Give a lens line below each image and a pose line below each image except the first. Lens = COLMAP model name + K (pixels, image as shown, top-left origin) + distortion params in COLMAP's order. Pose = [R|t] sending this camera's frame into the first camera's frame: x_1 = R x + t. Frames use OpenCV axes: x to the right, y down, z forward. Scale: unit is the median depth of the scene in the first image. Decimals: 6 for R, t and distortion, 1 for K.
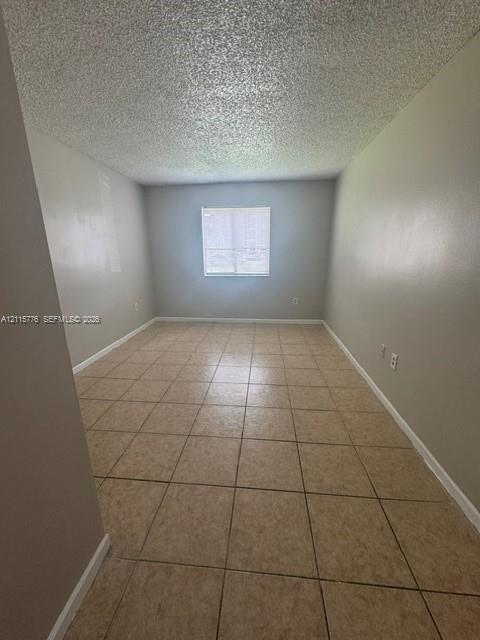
lens RADIAL K [[253.8, 0, 238.1], [0, 253.8, 321.7], [0, 0, 1]] dist [-0.014220, 0.001428]
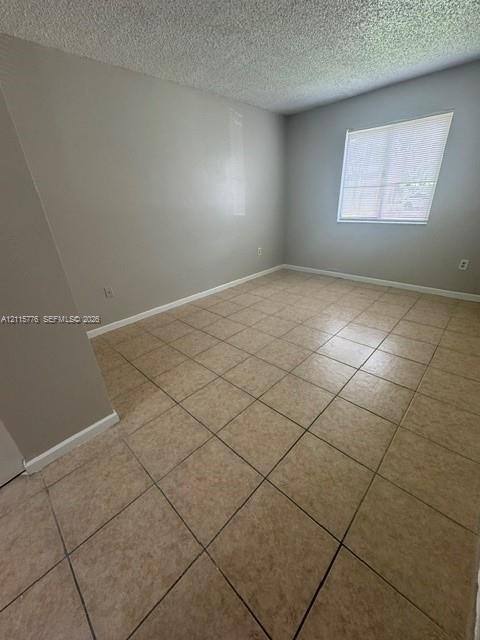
lens RADIAL K [[253.8, 0, 237.9], [0, 253.8, 321.0], [0, 0, 1]] dist [-0.014220, 0.001428]
pose [[0.780640, 0.246409, -0.574356, 0.253937], [-0.129445, 0.962816, 0.237128, -0.025259], [0.611429, -0.110764, 0.783508, 0.136108]]
